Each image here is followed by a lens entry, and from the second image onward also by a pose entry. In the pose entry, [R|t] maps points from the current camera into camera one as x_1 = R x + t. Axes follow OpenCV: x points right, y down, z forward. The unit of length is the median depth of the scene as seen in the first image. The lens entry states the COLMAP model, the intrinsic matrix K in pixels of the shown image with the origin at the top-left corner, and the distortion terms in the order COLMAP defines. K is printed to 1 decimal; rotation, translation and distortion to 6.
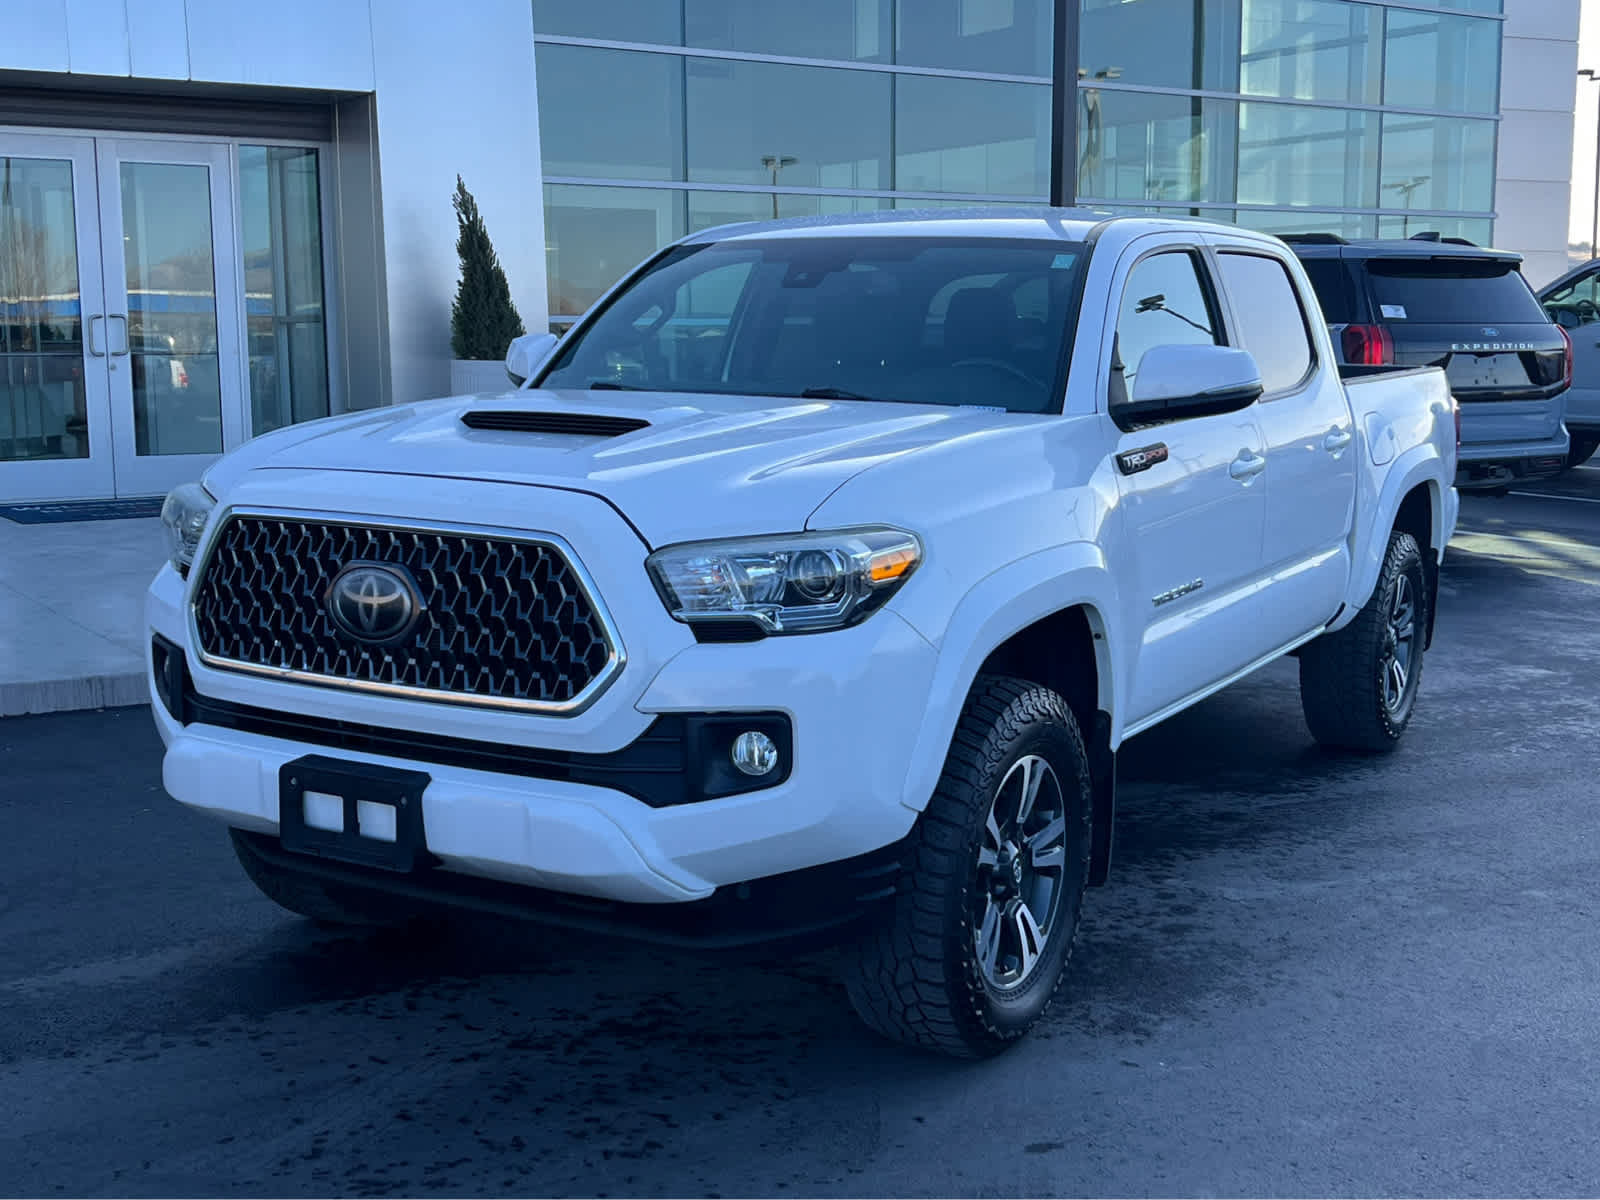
lens RADIAL K [[1957.1, 0, 781.3], [0, 1957.1, 606.1], [0, 0, 1]] dist [0.181683, -0.546299]
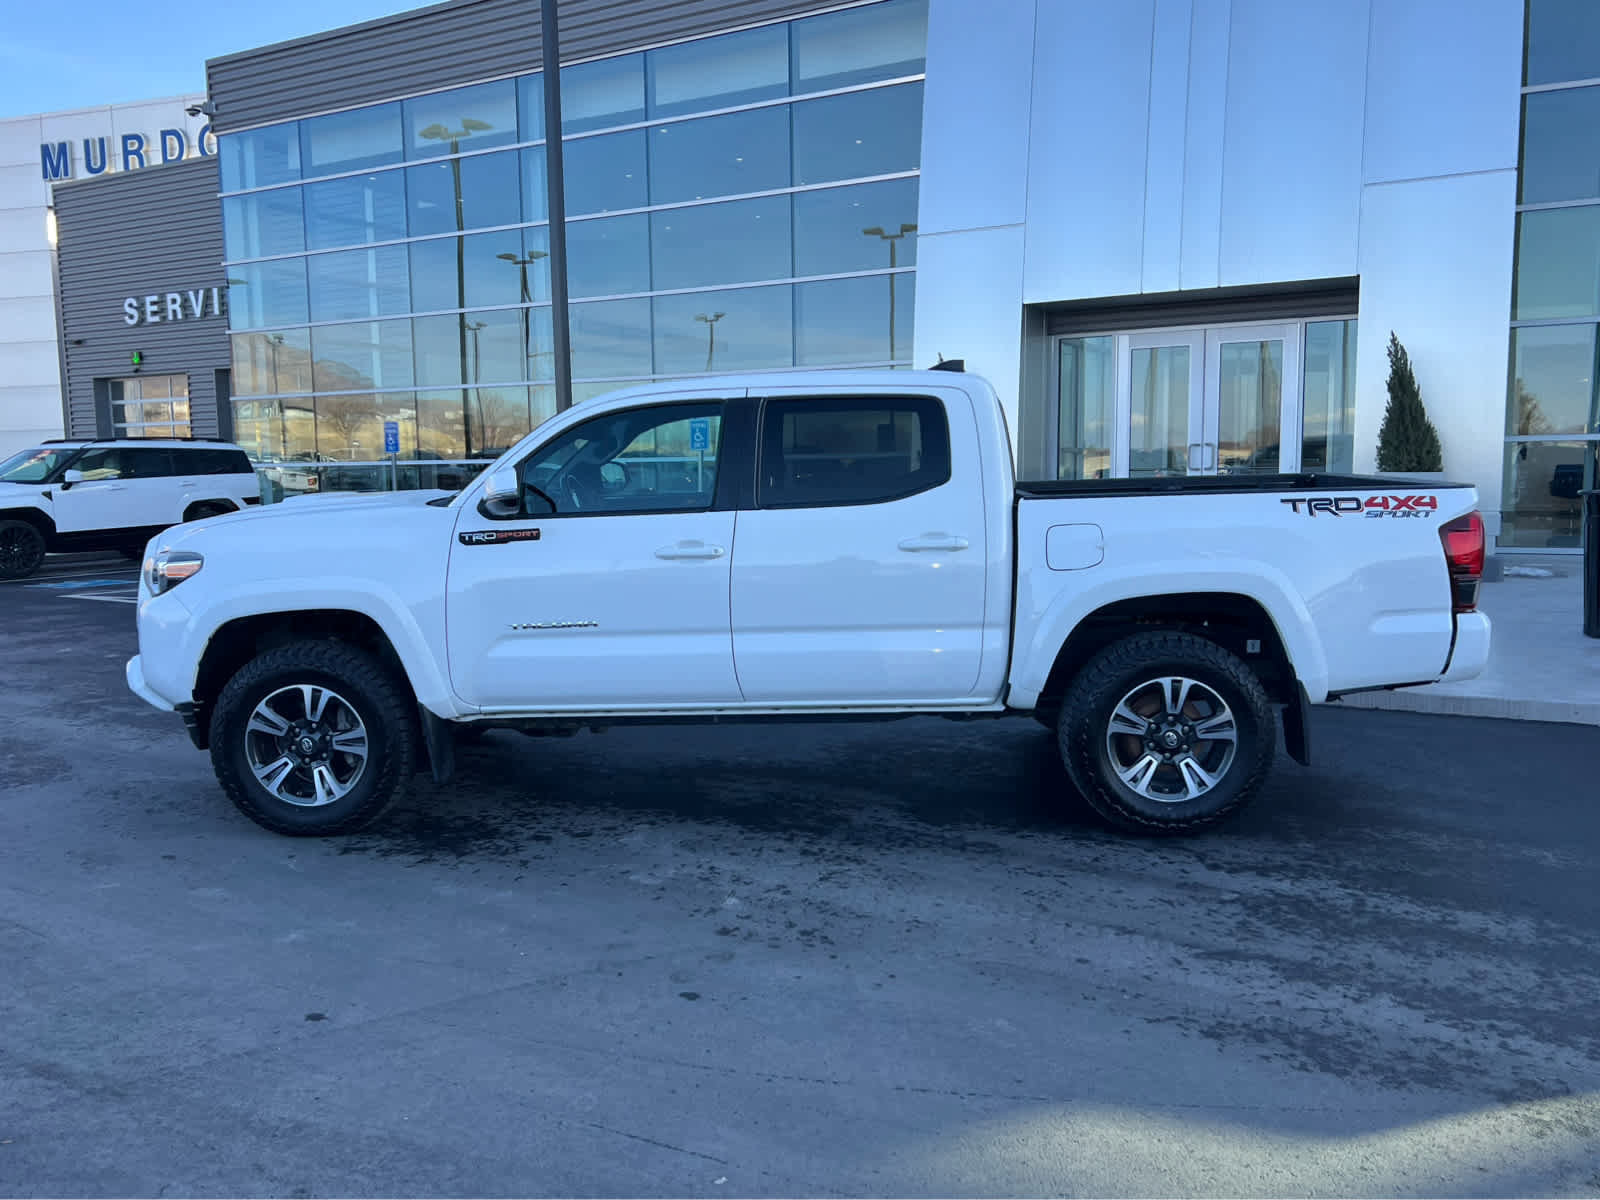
lens RADIAL K [[1327.2, 0, 800.0], [0, 1327.2, 600.0], [0, 0, 1]] dist [0.092717, -0.128379]
pose [[0.463649, 0.091942, -0.881235, 1.571196], [-0.117037, 0.992241, 0.041946, -0.118016], [0.878255, 0.083689, 0.470813, 0.873434]]
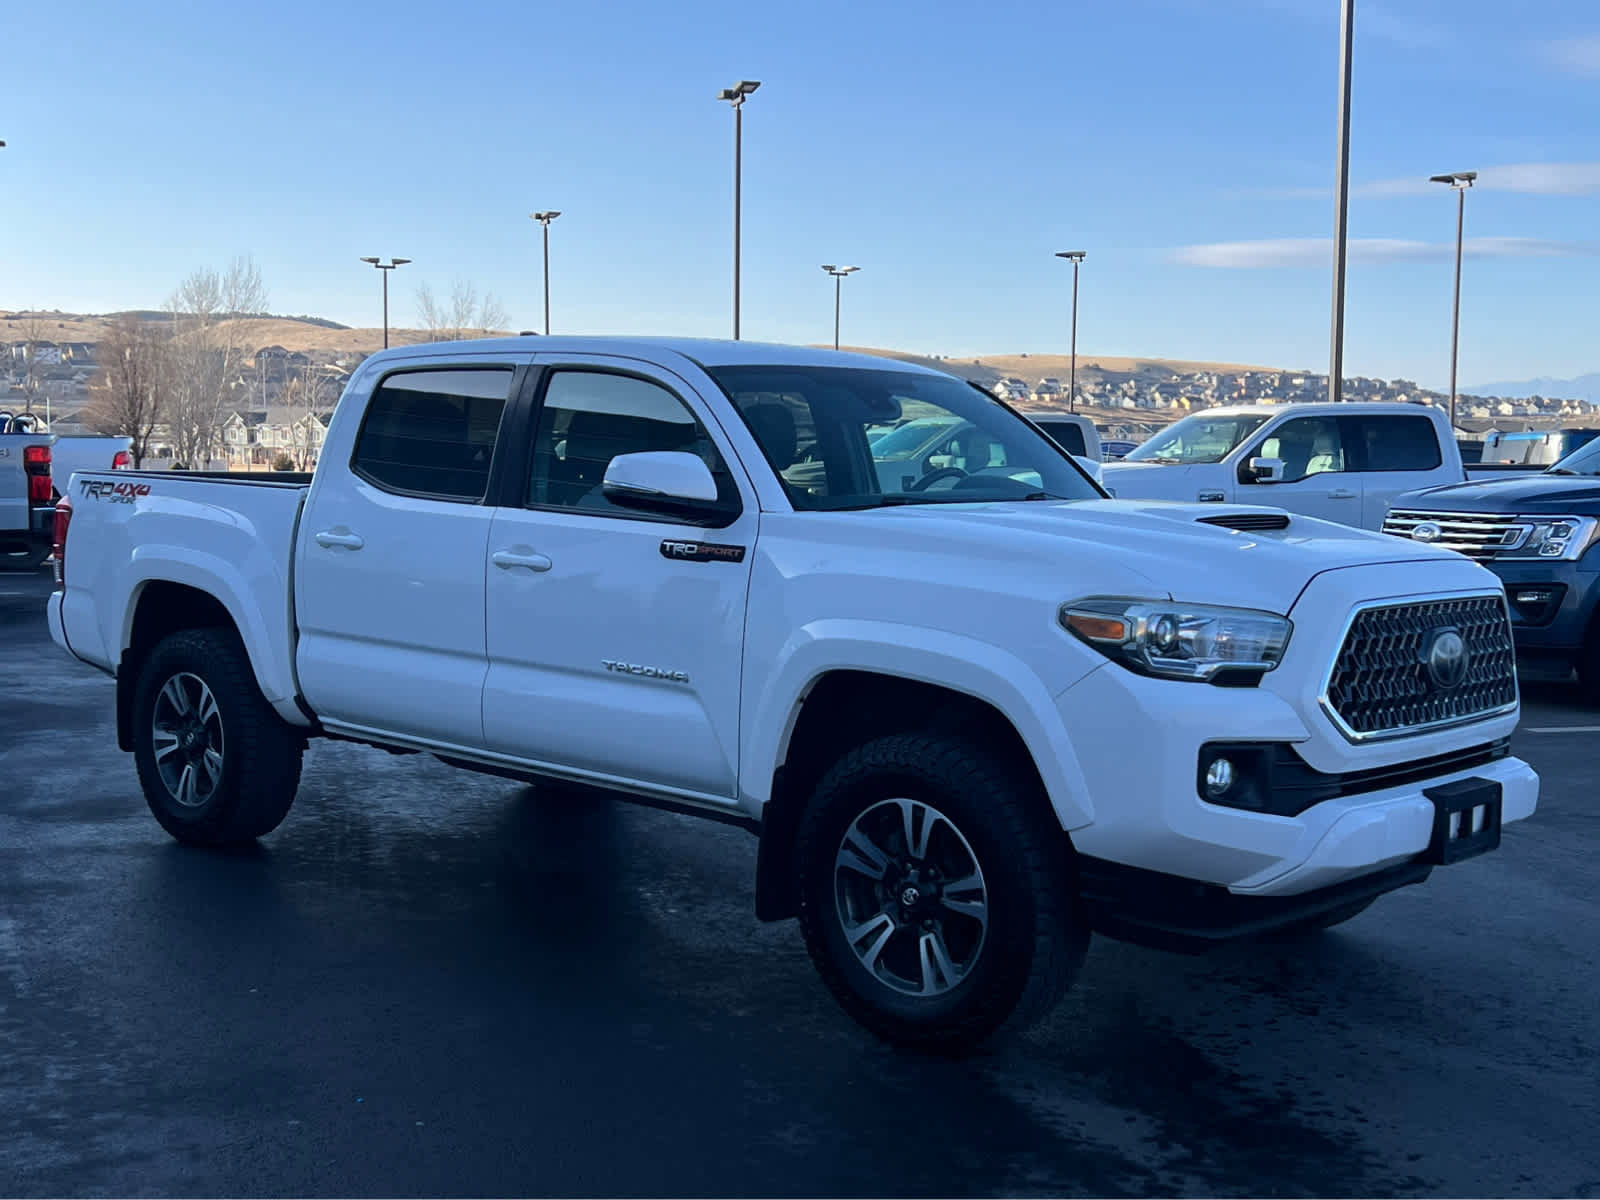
lens RADIAL K [[1957.1, 0, 781.3], [0, 1957.1, 606.1], [0, 0, 1]] dist [0.181683, -0.546299]
pose [[0.218944, -0.087752, 0.971783, -1.540402], [0.134649, 0.989136, 0.058982, -0.168850], [-0.966402, 0.117936, 0.228382, 1.095334]]
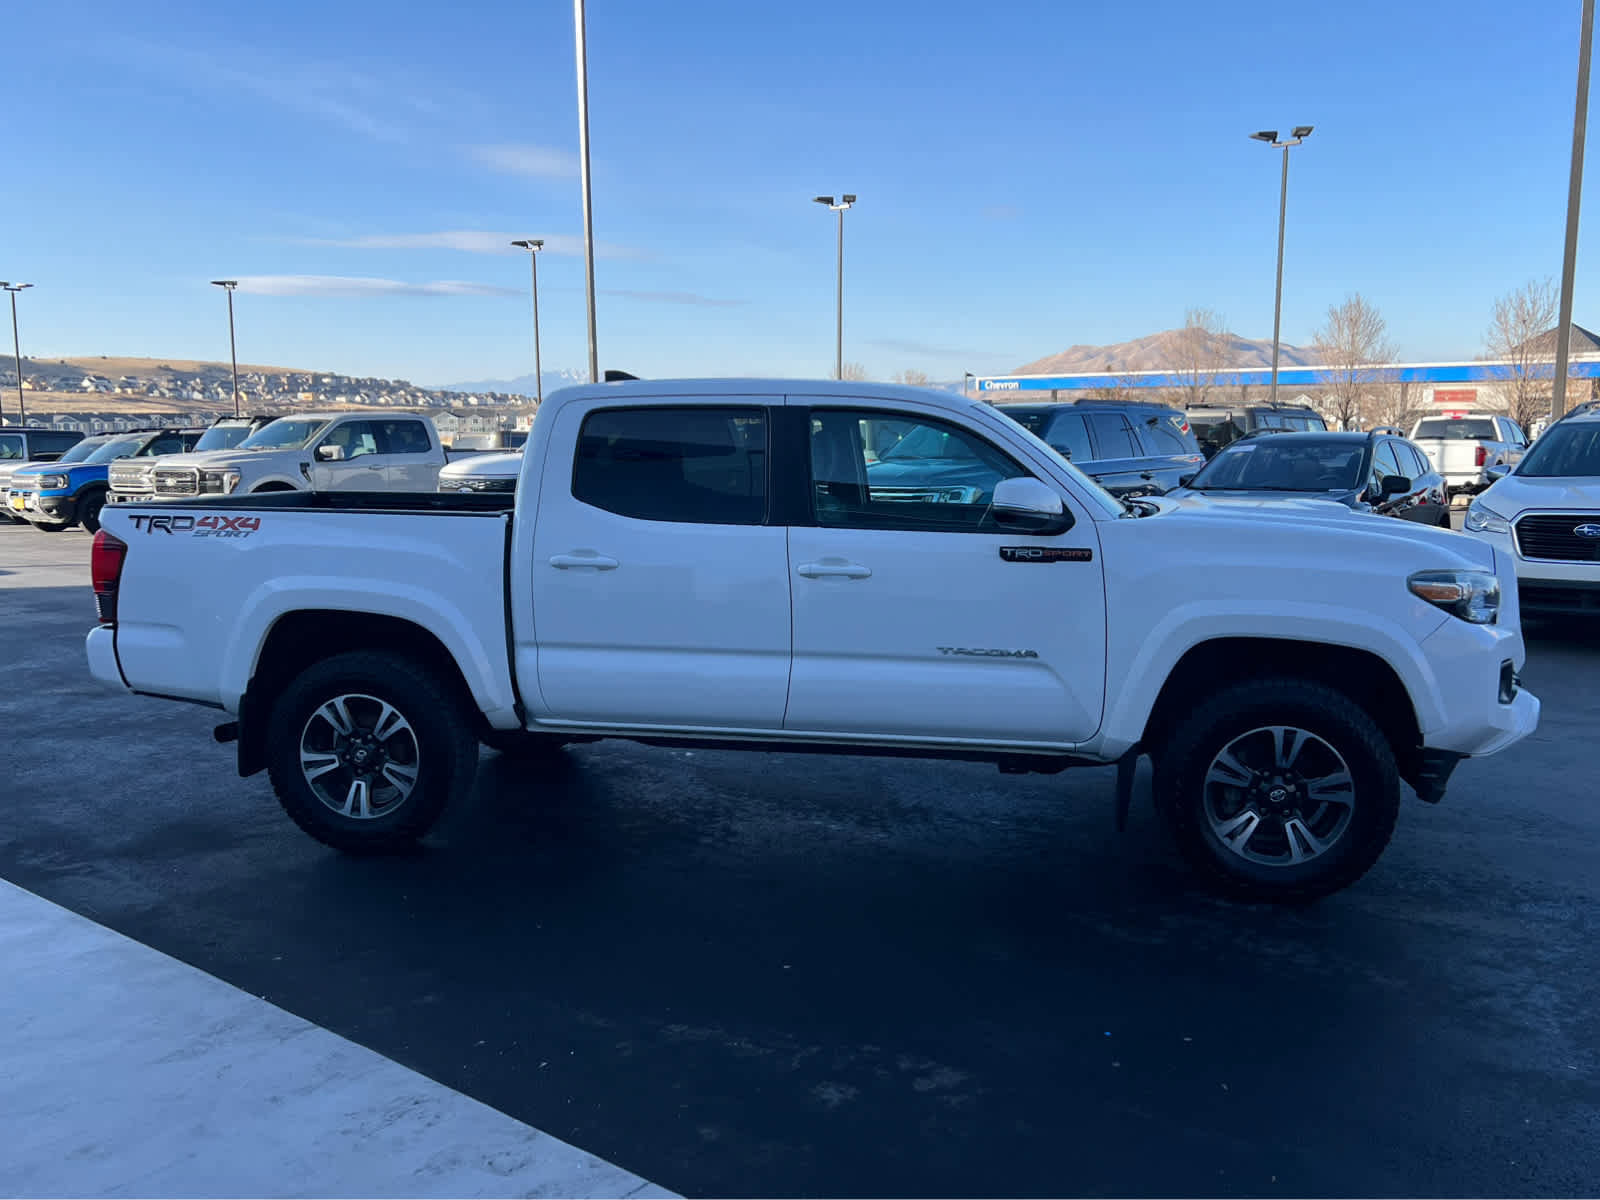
lens RADIAL K [[1396.8, 0, 800.0], [0, 1396.8, 600.0], [0, 0, 1]] dist [0.047986, -0.082848]
pose [[-0.360517, -0.122608, 0.924659, -1.289582], [0.138013, 0.973400, 0.182881, -0.358183], [-0.922486, 0.193547, -0.334006, 2.115772]]
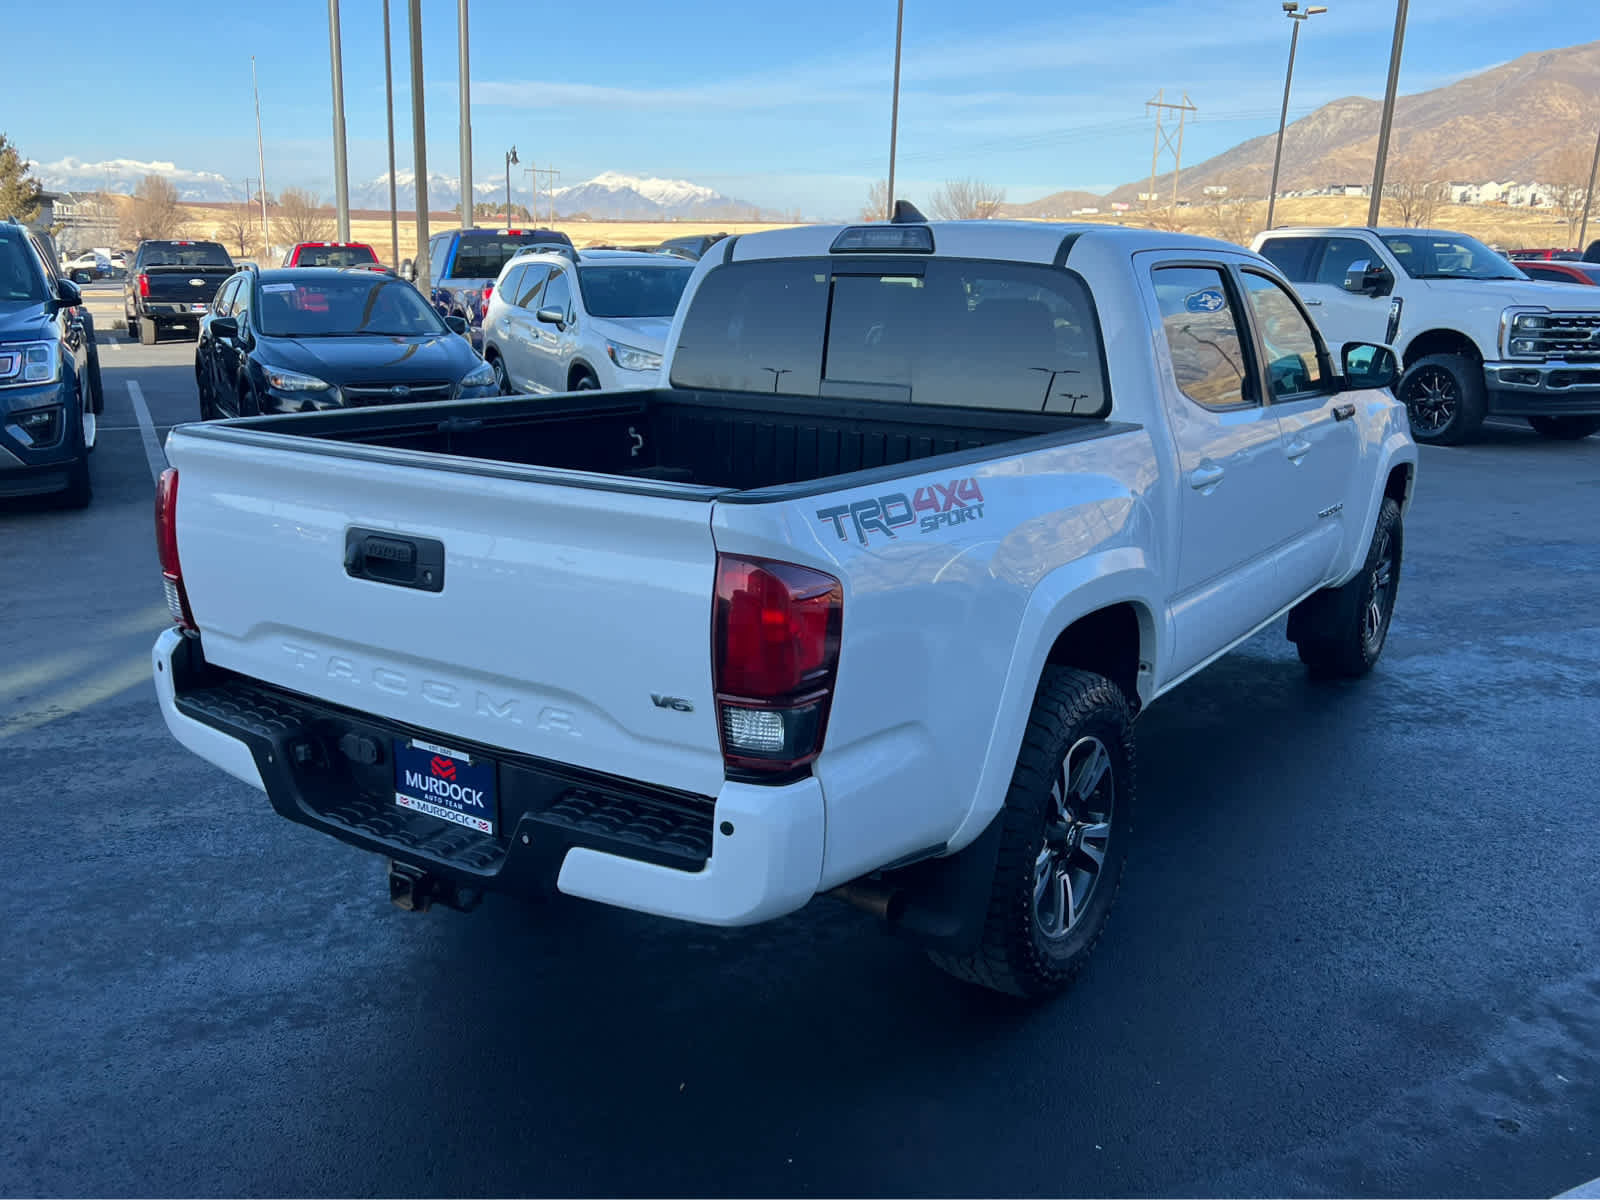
lens RADIAL K [[1338.0, 0, 785.4], [0, 1338.0, 598.6], [0, 0, 1]] dist [0.074700, -0.122490]
pose [[-0.997285, -0.041218, 0.061018, 0.286705], [-0.014991, 0.924950, 0.379793, -0.464393], [-0.072093, 0.377847, -0.923057, 2.819712]]
